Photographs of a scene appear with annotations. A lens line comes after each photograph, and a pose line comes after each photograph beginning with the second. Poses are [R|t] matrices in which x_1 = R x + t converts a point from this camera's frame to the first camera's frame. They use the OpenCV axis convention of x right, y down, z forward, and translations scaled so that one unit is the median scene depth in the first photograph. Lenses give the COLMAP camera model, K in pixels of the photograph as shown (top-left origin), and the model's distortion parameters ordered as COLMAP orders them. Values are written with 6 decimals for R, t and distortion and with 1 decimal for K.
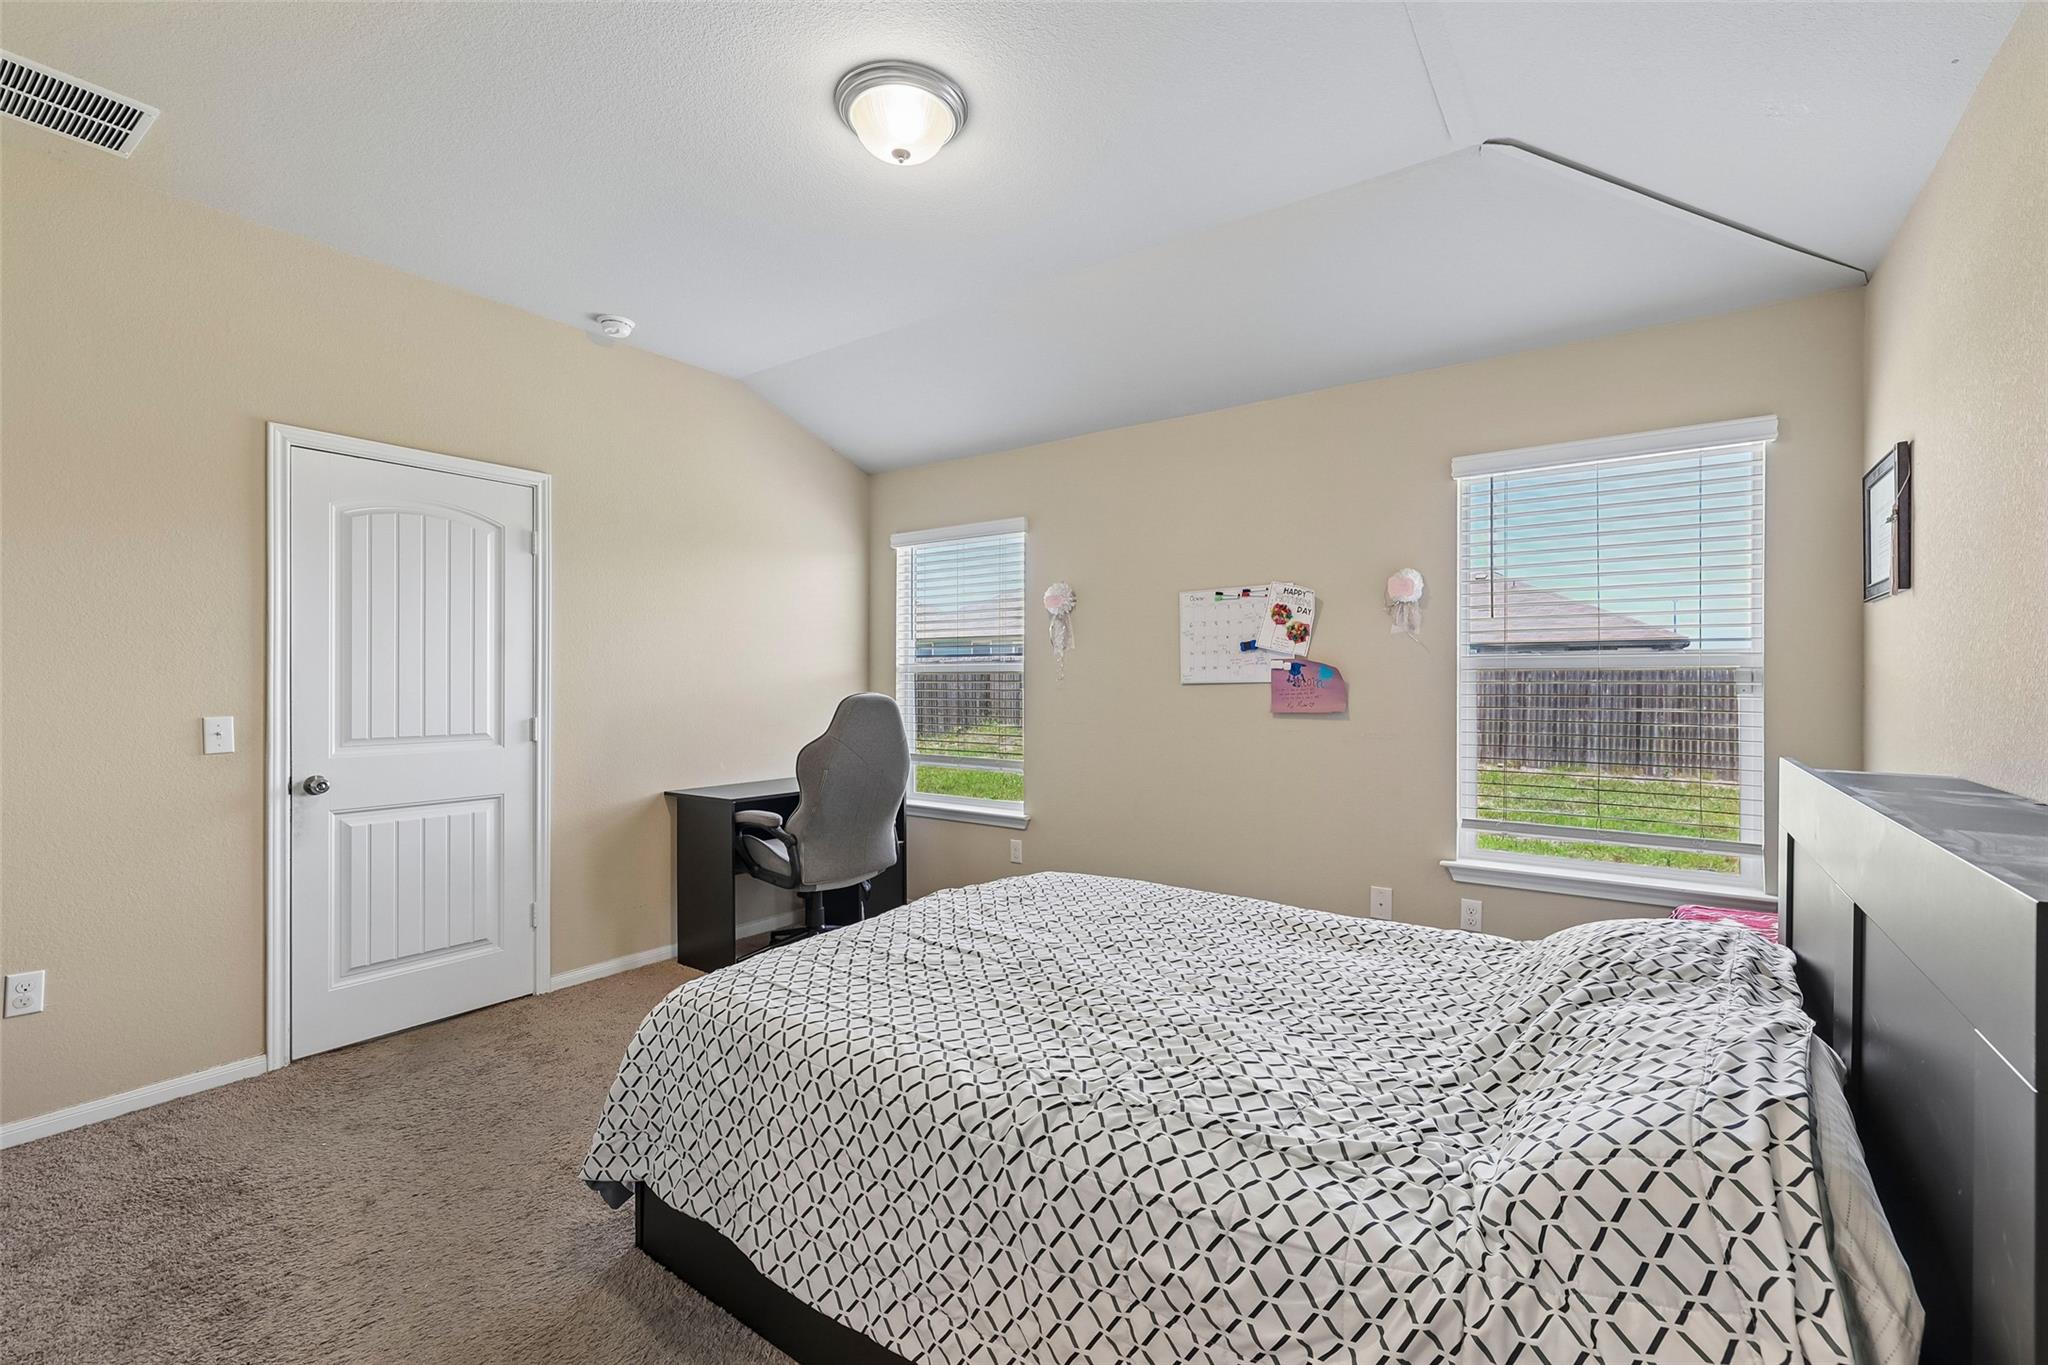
lens RADIAL K [[861.0, 0, 1070.5], [0, 861.0, 681.1], [0, 0, 1]] dist [0.000583, 0.000409]
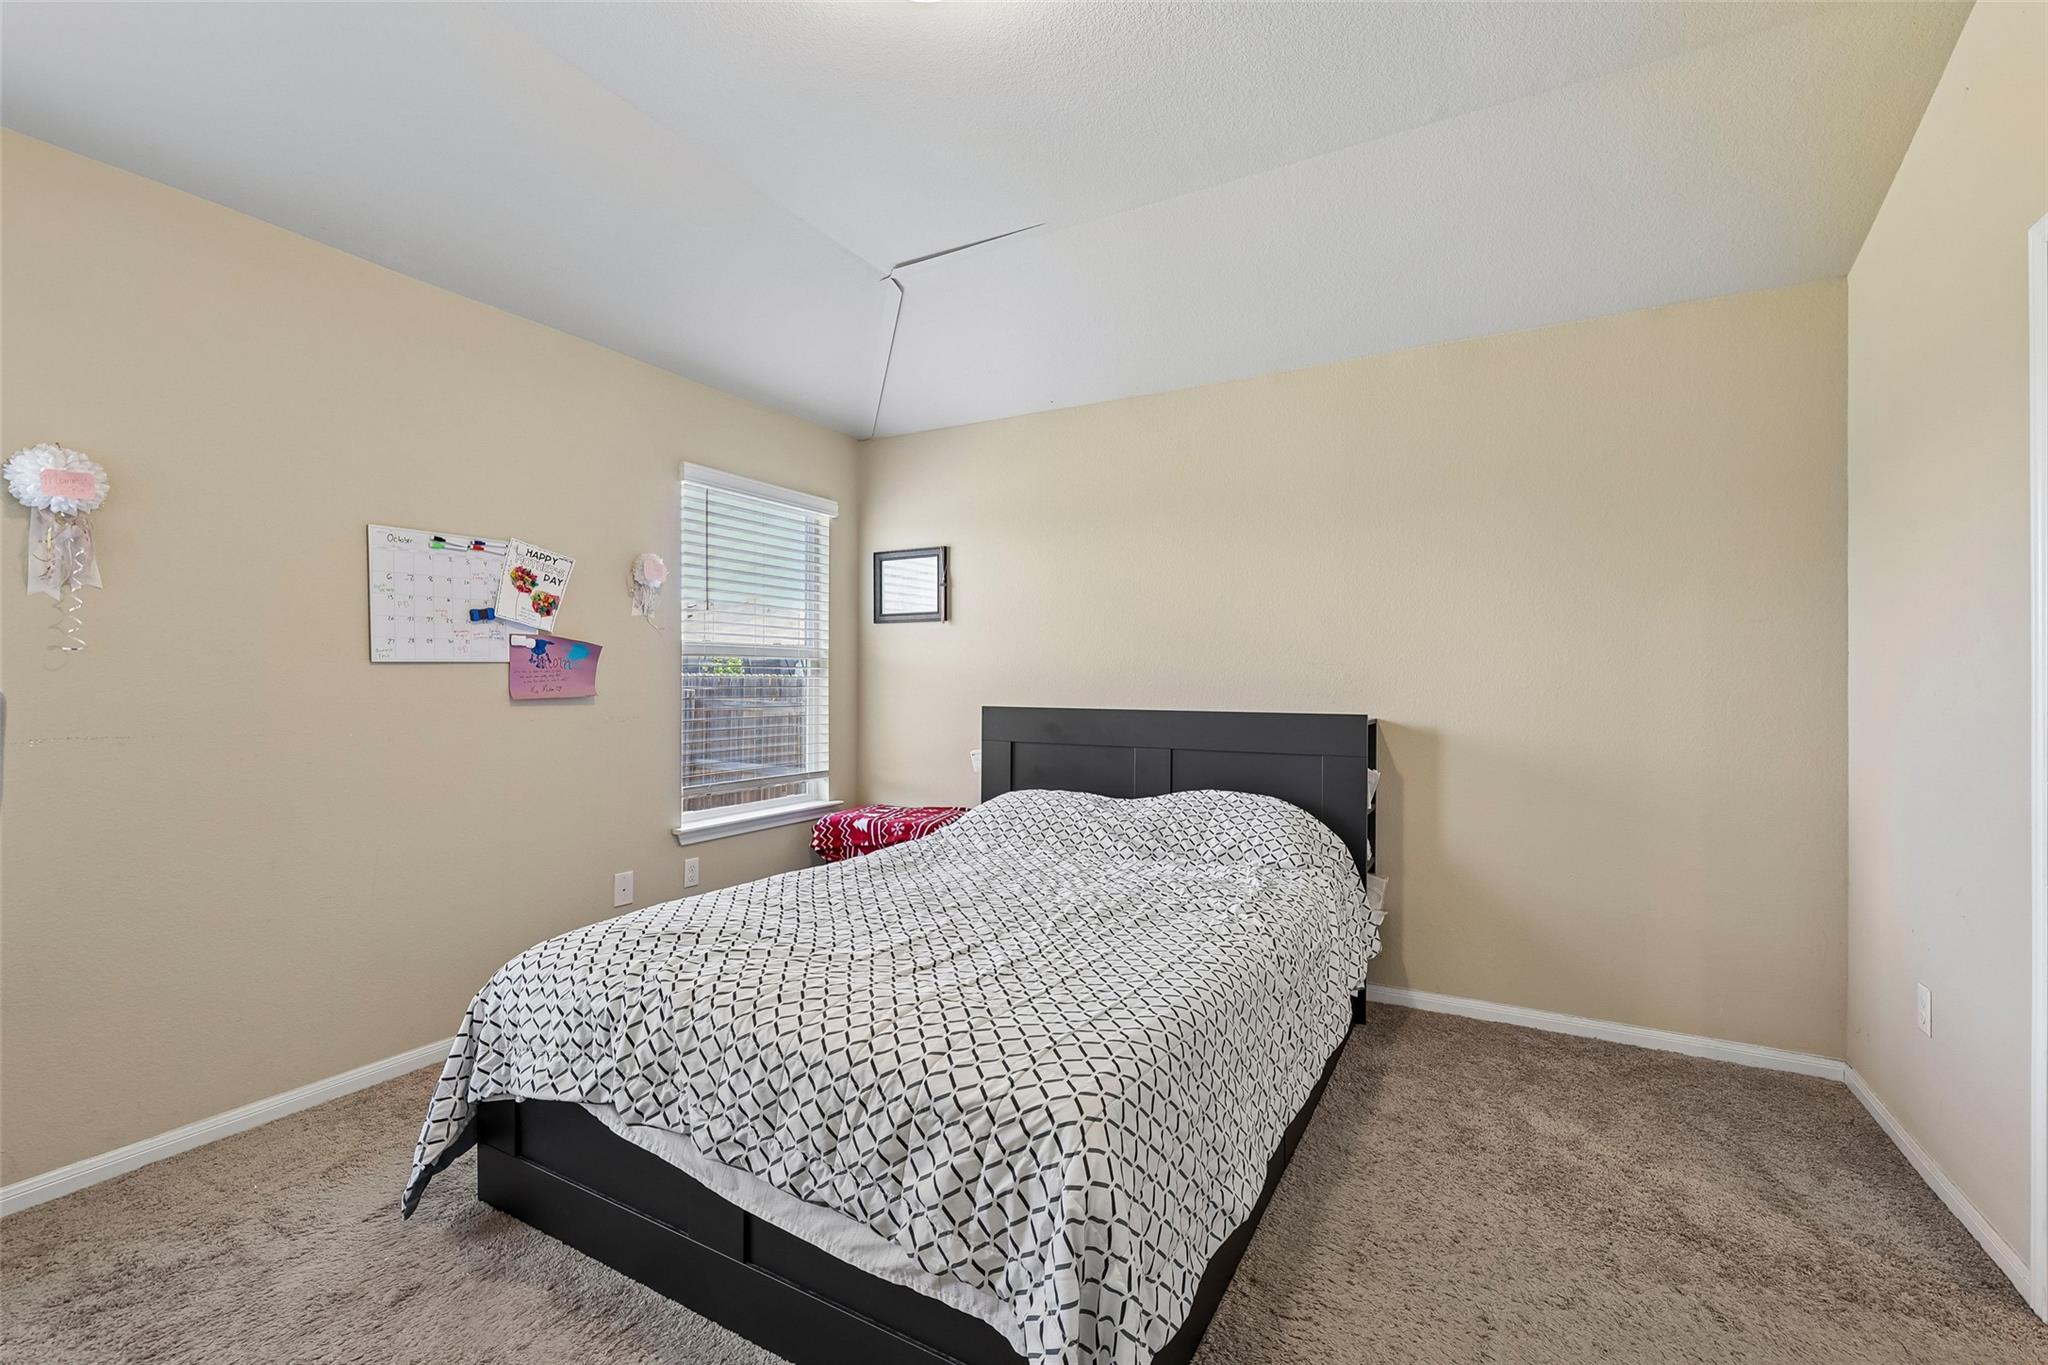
lens RADIAL K [[861.0, 0, 1039.1], [0, 861.0, 684.1], [0, 0, 1]] dist [0.000583, 0.000409]
pose [[-0.081951, -0.007678, 0.996607, -0.603536], [-0.005238, 0.999960, 0.007273, 0.013393], [-0.996623, -0.004624, -0.081988, 0.559194]]
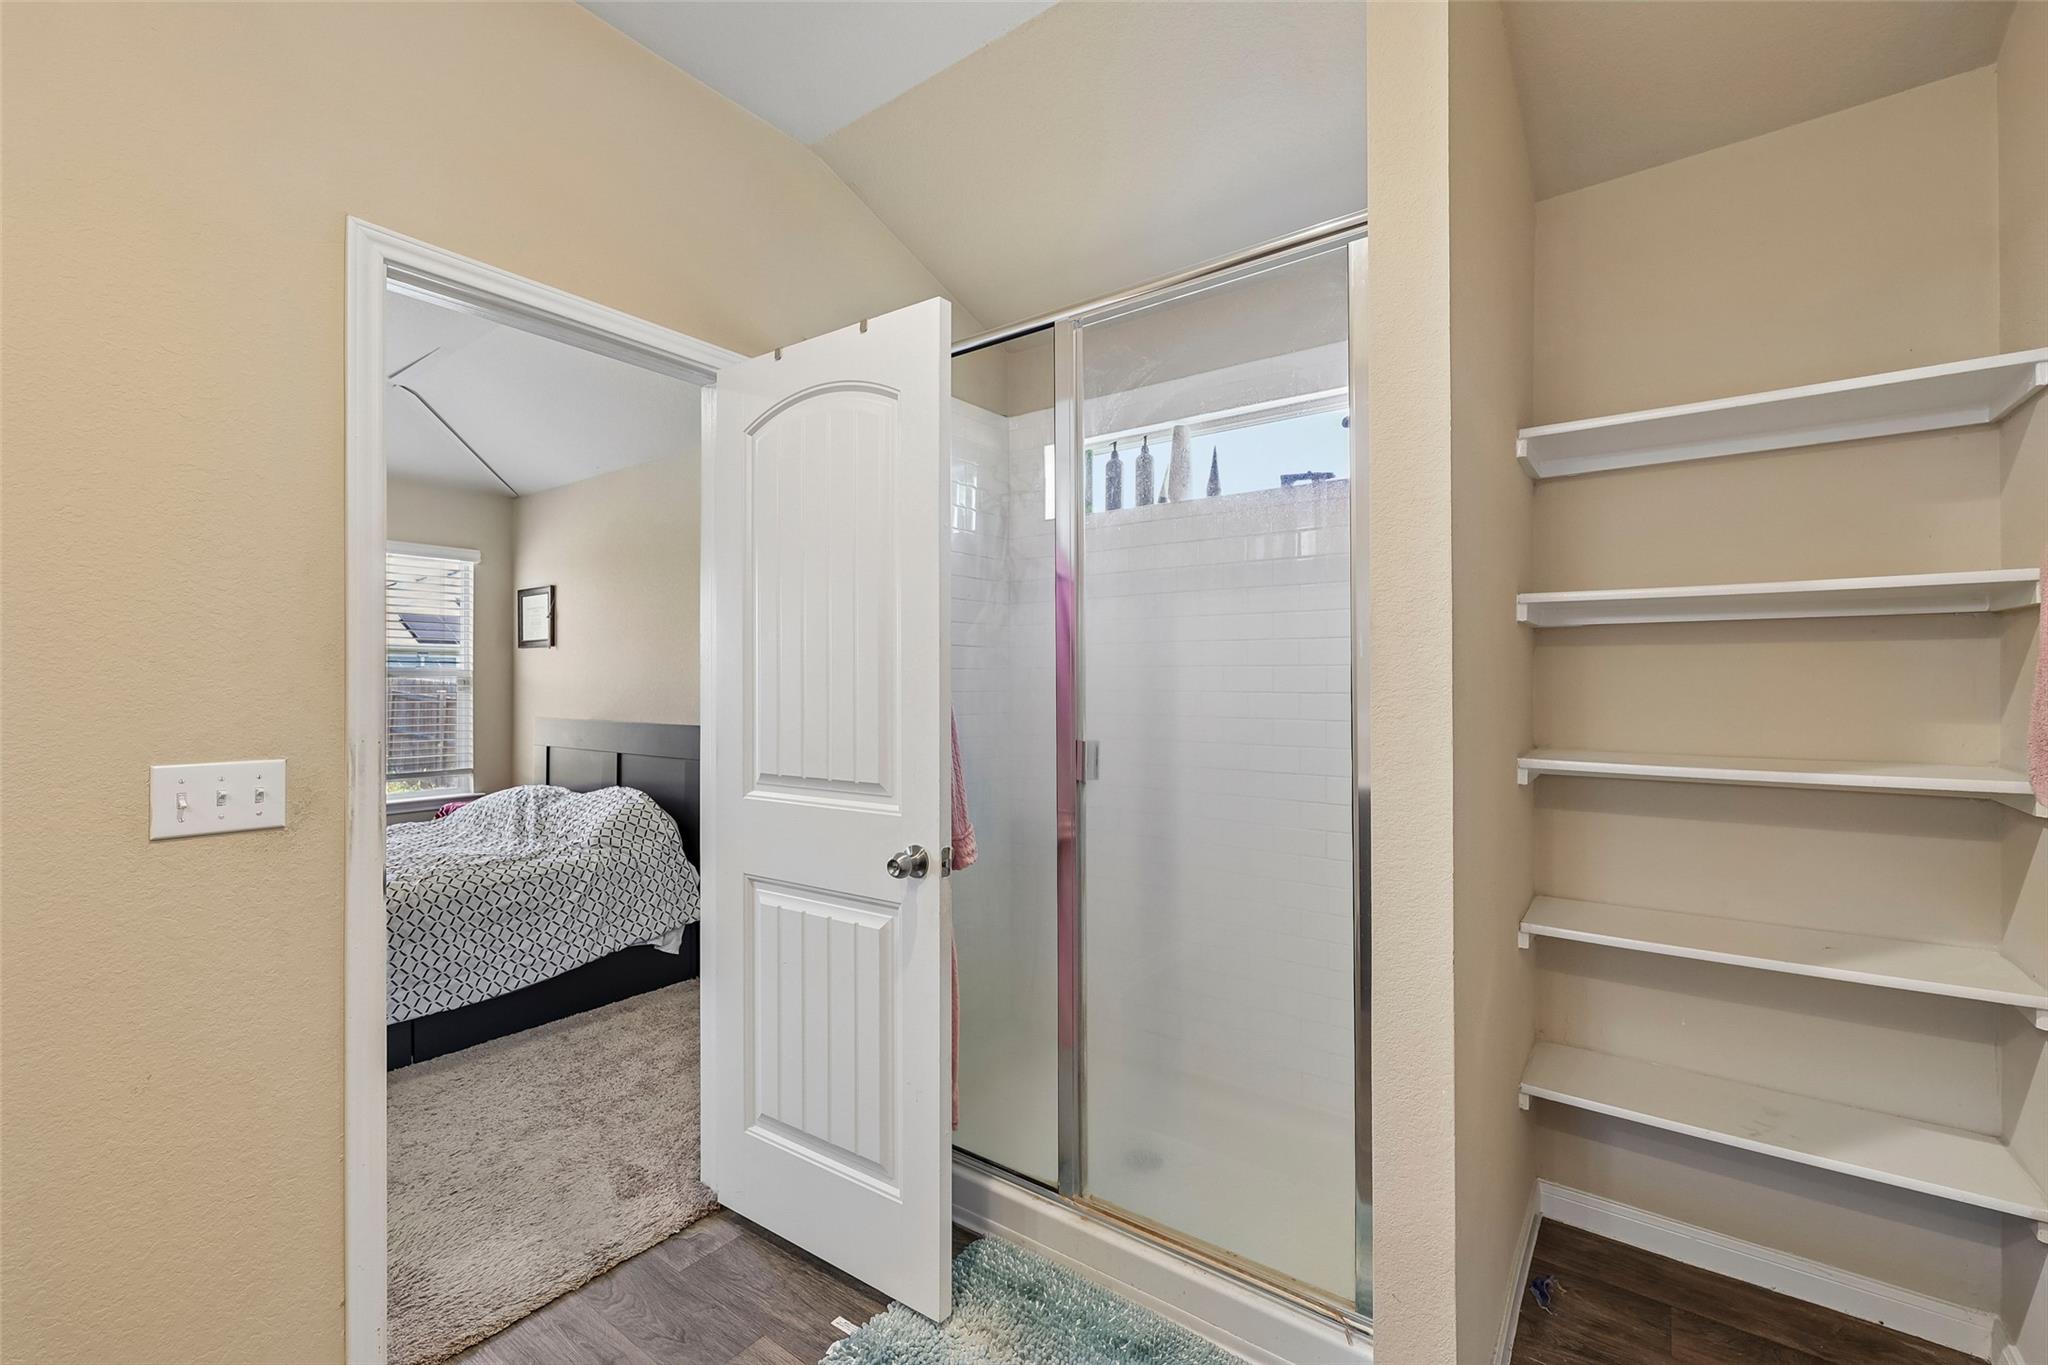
lens RADIAL K [[861.0, 0, 1024.7], [0, 861.0, 674.0], [0, 0, 1]] dist [0.000583, 0.000409]
pose [[0.039055, -0.001731, 0.999236, -0.829001], [0.006348, 0.999979, 0.001484, -0.014222], [-0.999217, 0.006285, 0.039065, -0.246282]]
